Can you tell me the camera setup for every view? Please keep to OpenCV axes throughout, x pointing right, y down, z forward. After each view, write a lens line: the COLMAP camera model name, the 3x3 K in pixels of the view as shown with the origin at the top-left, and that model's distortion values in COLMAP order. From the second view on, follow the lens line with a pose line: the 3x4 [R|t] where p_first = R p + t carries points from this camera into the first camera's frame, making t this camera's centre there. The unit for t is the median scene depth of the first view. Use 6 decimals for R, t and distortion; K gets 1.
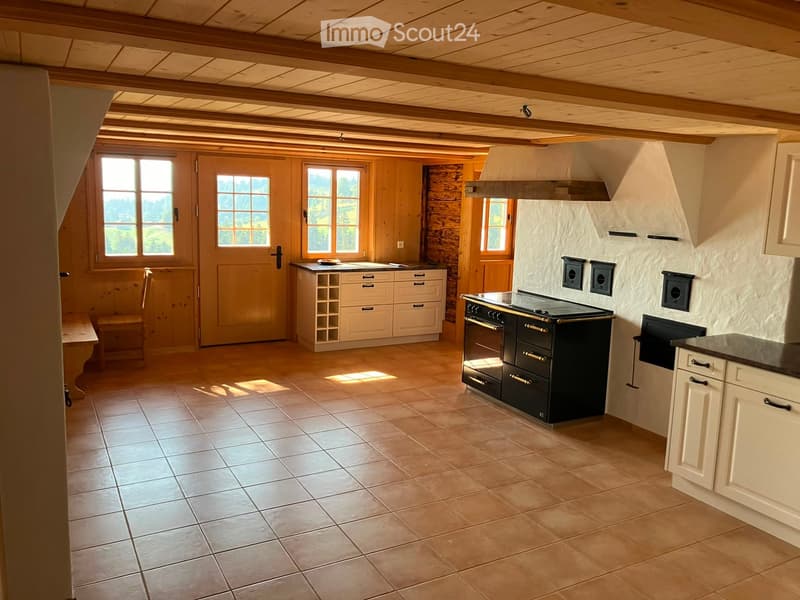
lens RADIAL K [[657.7, 0, 391.9], [0, 657.7, 299.0], [0, 0, 1]] dist [0.007422, -0.010214]
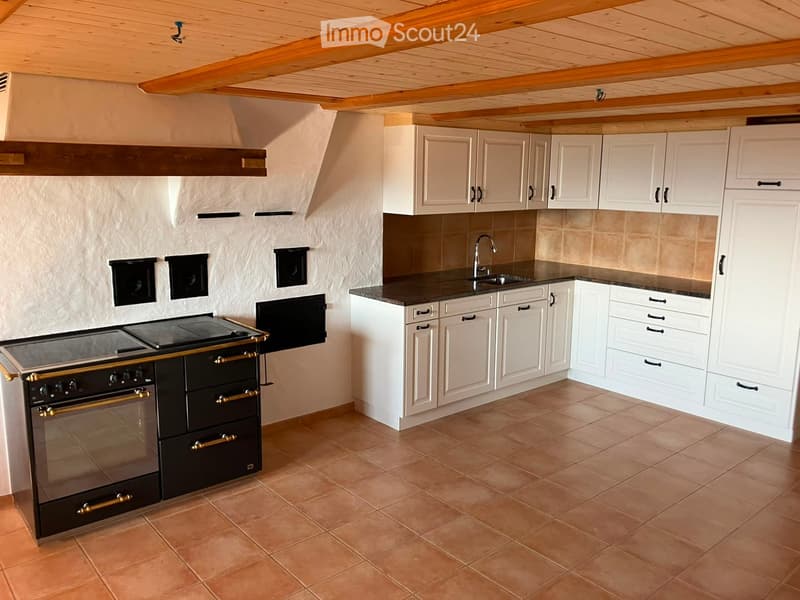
lens RADIAL K [[657.7, 0, 395.3], [0, 657.7, 294.3], [0, 0, 1]] dist [0.007422, -0.010214]
pose [[-0.216482, -0.204146, 0.954704, -0.539282], [0.140708, 0.961159, 0.237432, -0.185384], [-0.966094, 0.185734, -0.179349, 1.061840]]
